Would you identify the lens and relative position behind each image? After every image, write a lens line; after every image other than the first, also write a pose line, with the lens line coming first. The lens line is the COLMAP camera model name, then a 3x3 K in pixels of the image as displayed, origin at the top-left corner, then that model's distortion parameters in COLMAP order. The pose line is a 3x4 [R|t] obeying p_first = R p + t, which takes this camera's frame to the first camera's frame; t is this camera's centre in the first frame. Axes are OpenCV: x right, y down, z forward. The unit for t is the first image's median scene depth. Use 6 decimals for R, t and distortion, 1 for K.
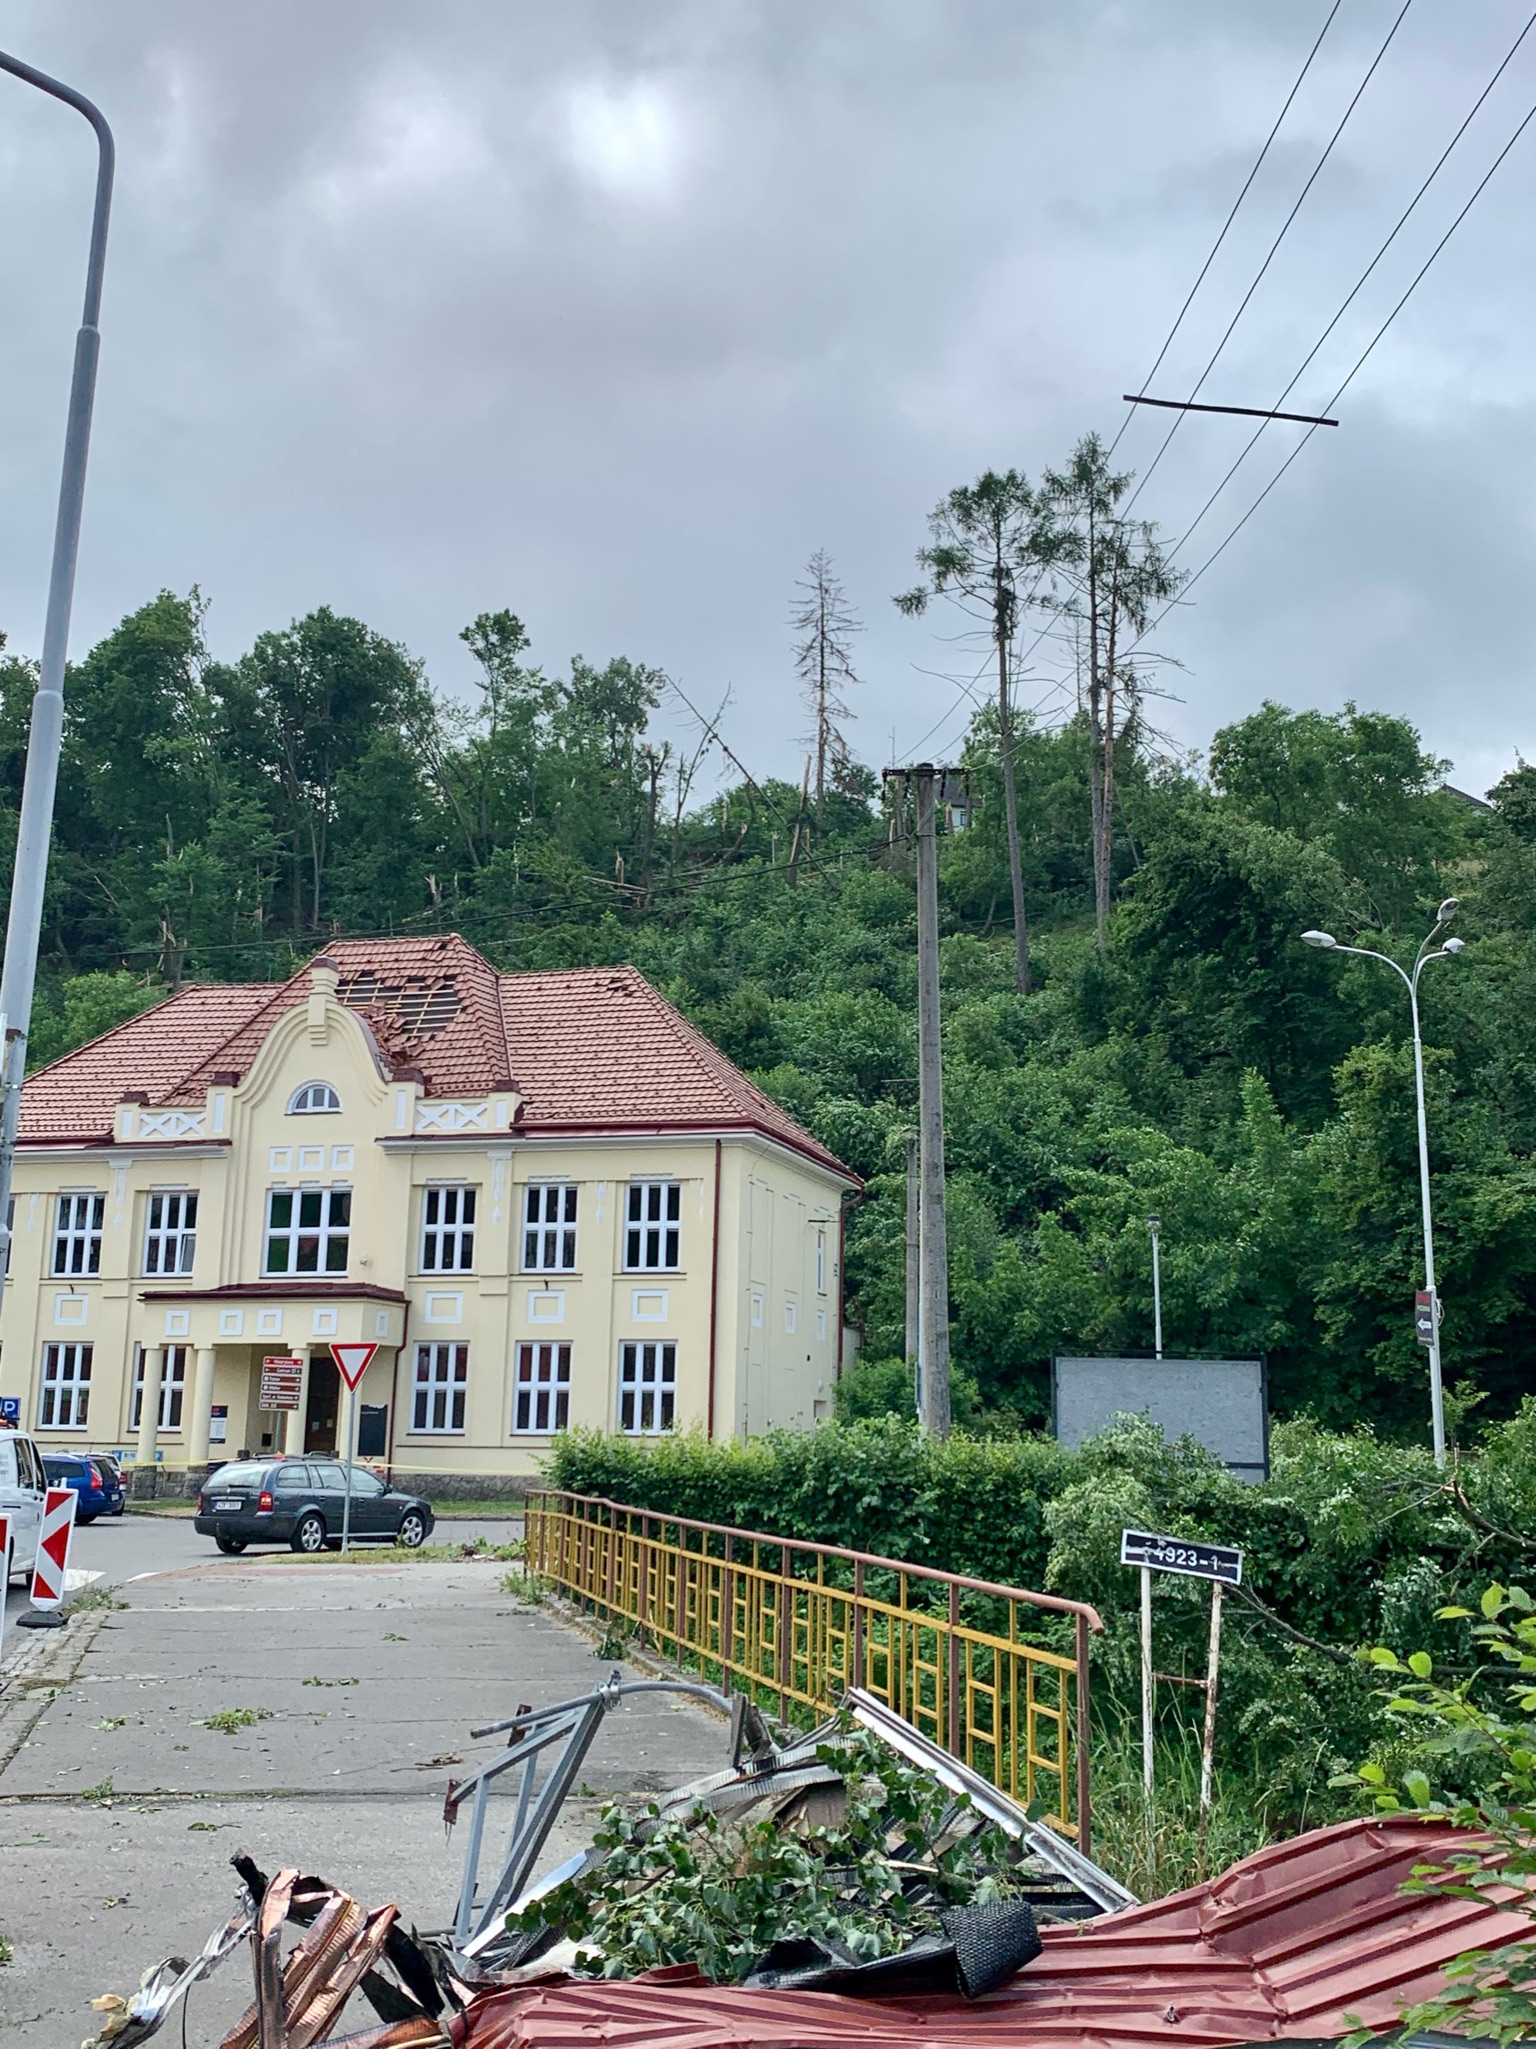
lens RADIAL K [[2265.2, 0, 768.0], [0, 2265.2, 1024.5], [0, 0, 1]] dist [0.016591, 0.001205]
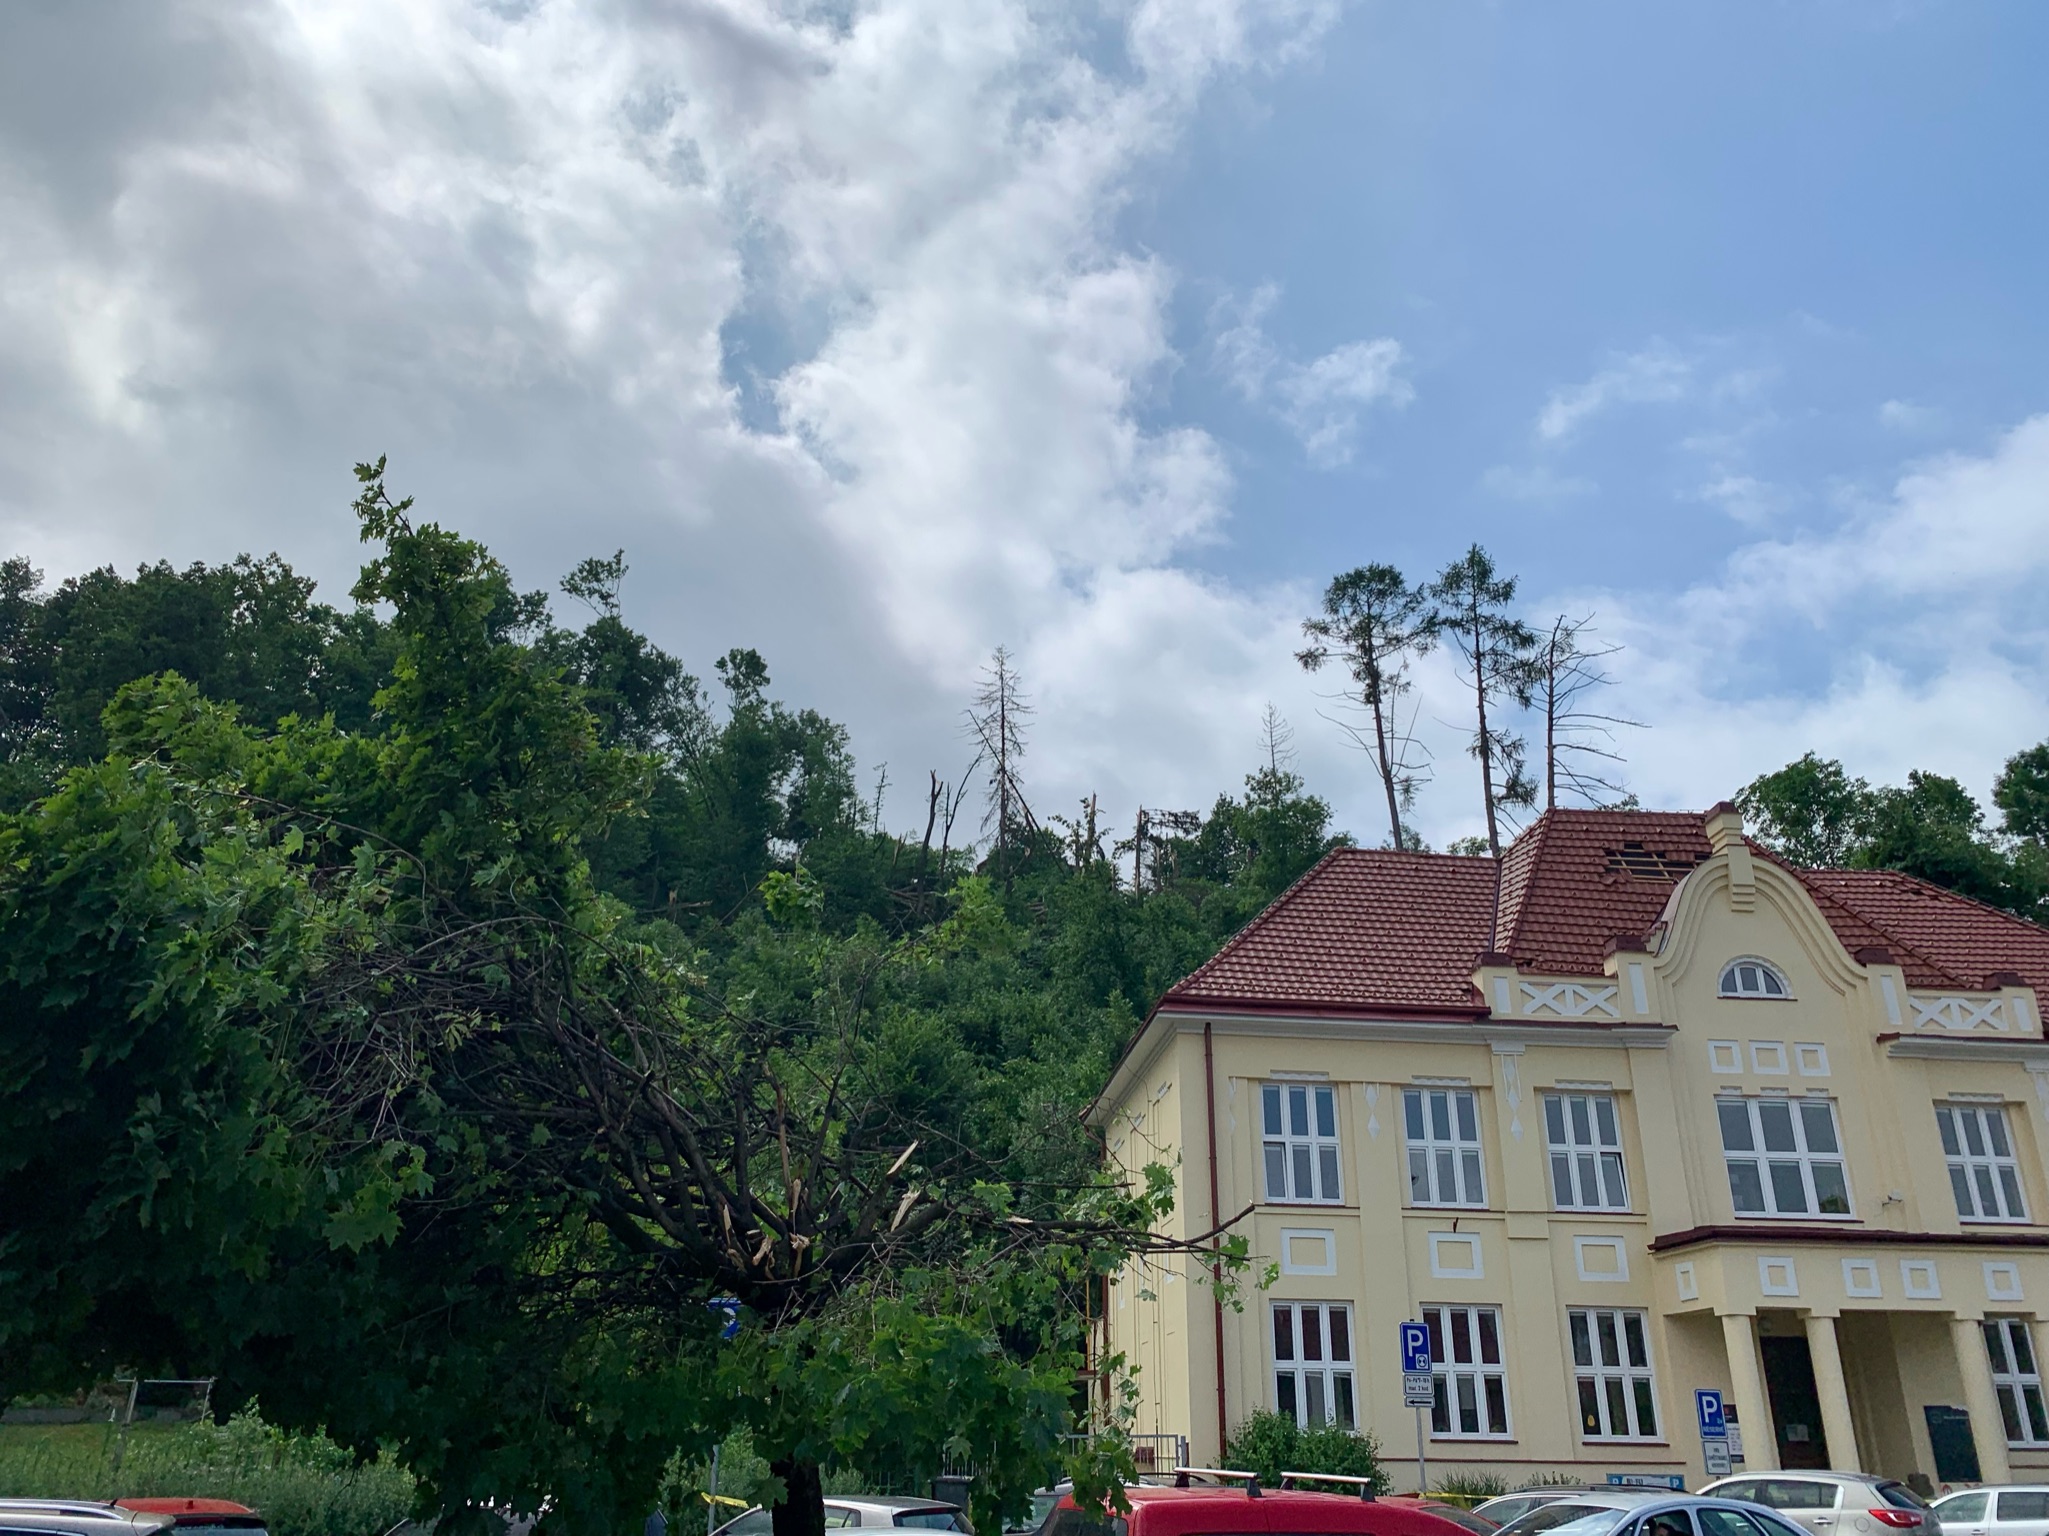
lens RADIAL K [[1616.1, 0, 1101.5], [0, 1616.1, 768.4], [0, 0, 1]] dist [0.005163, -0.017651]
pose [[0.939920, 0.130668, 0.315398, -0.588022], [-0.067795, 0.976894, -0.202686, 0.088787], [-0.334595, 0.169127, 0.927061, 0.559954]]
